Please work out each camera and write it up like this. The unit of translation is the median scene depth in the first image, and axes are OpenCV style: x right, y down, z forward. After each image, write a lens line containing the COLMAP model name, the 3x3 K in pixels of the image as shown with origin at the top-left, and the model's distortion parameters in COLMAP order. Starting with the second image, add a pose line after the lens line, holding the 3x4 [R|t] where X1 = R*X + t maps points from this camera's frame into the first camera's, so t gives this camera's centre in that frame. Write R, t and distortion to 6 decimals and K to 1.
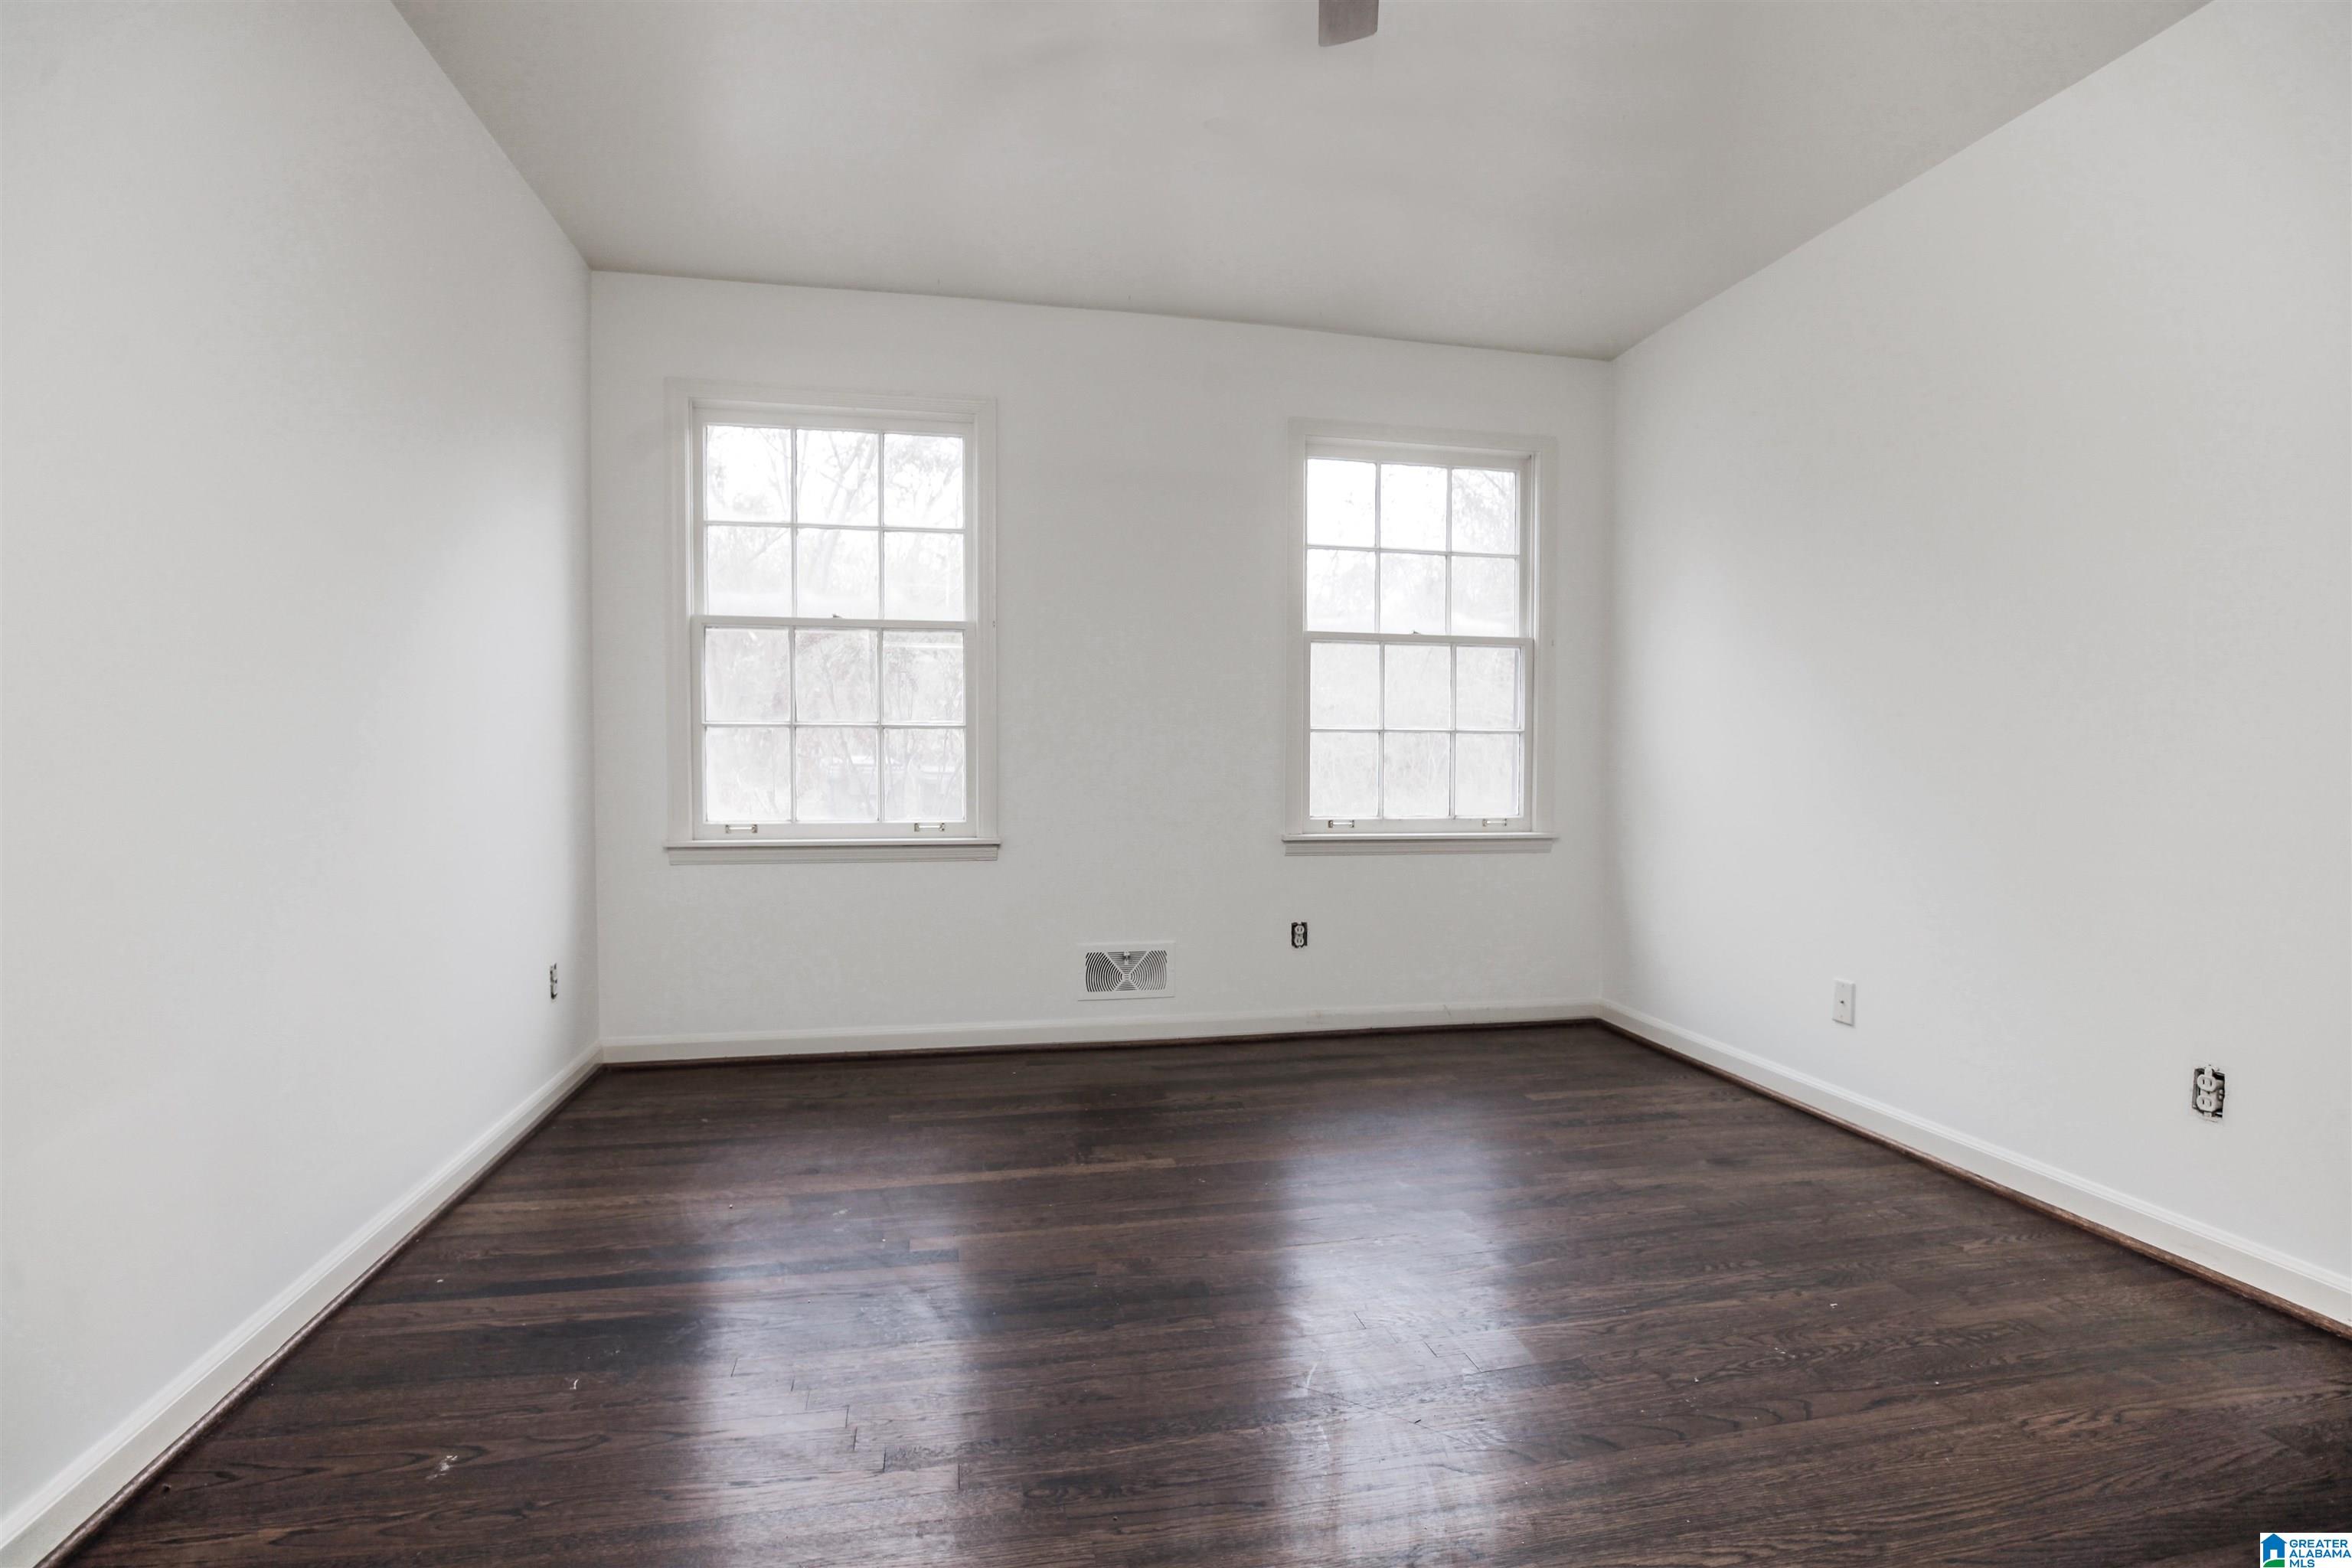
lens RADIAL K [[1094.1, 0, 1176.0], [0, 1094.1, 784.0], [0, 0, 1]] dist [-0.054049, 0.015294]
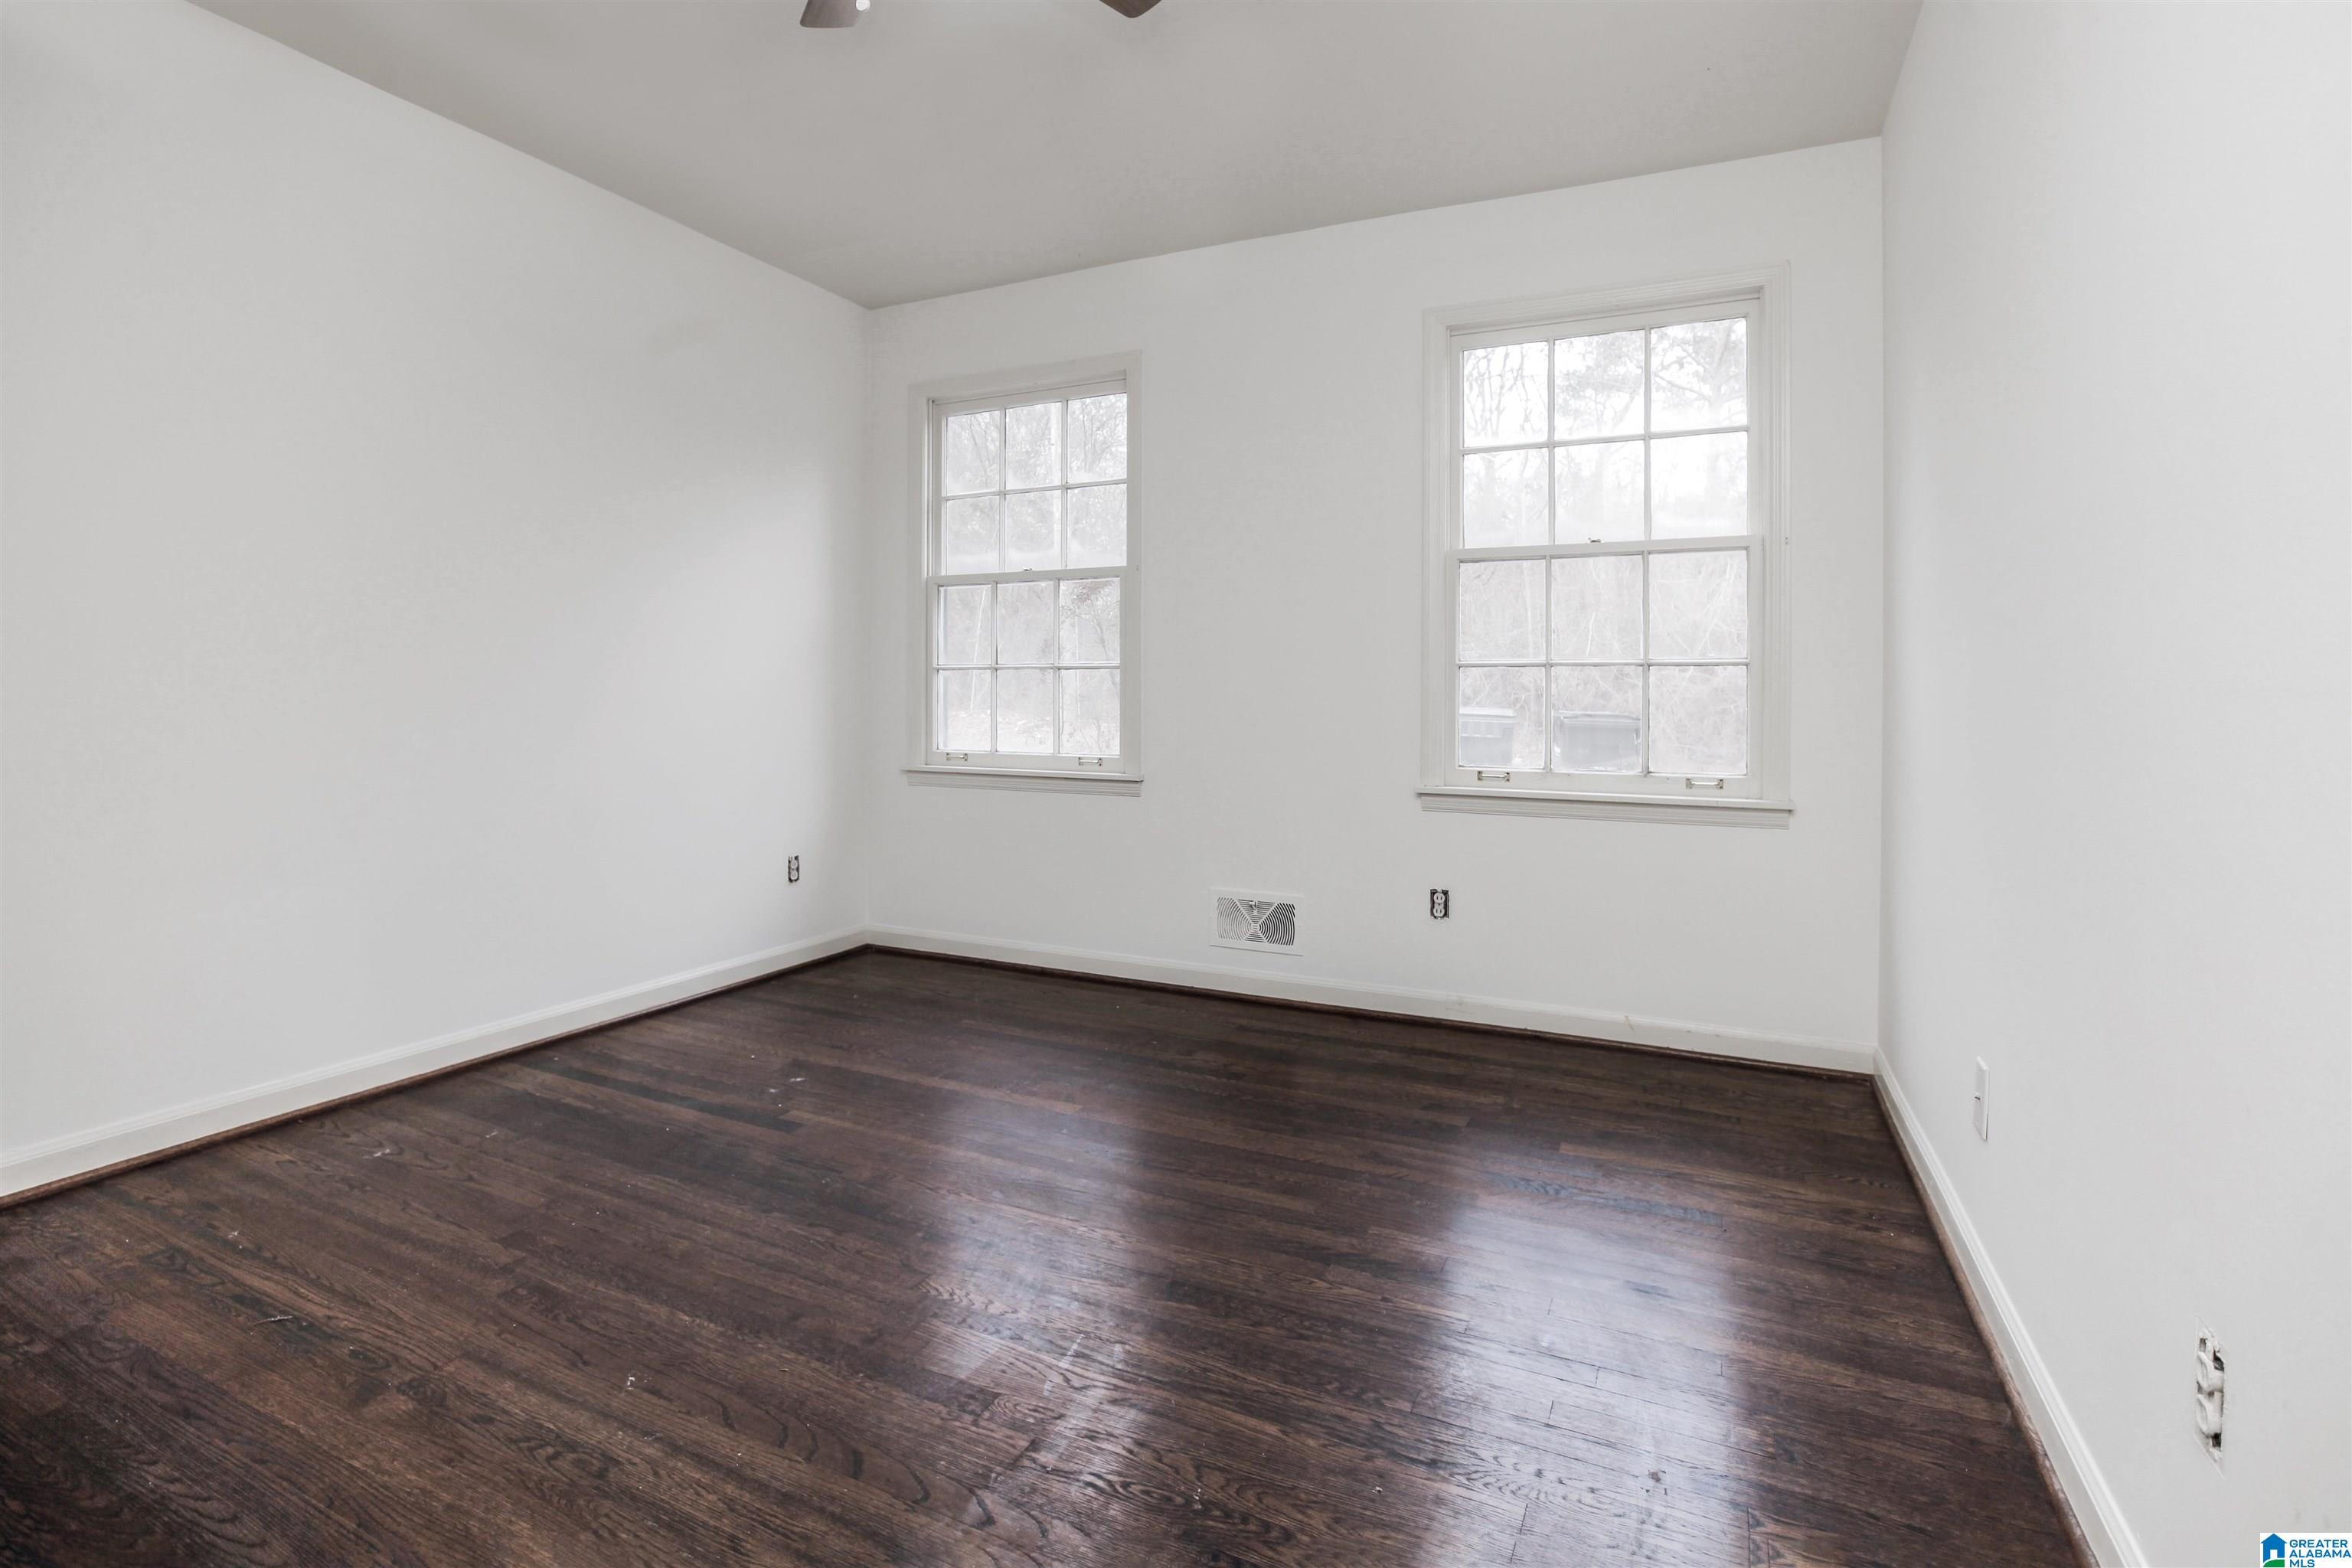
lens RADIAL K [[1130.8, 0, 1165.2], [0, 1130.8, 675.2], [0, 0, 1]] dist [-0.039040, 0.000031]
pose [[0.786845, -0.008618, -0.617090, 0.511809], [-0.015092, 0.999335, -0.033200, -0.009087], [0.616965, 0.035437, 0.786192, 0.173695]]
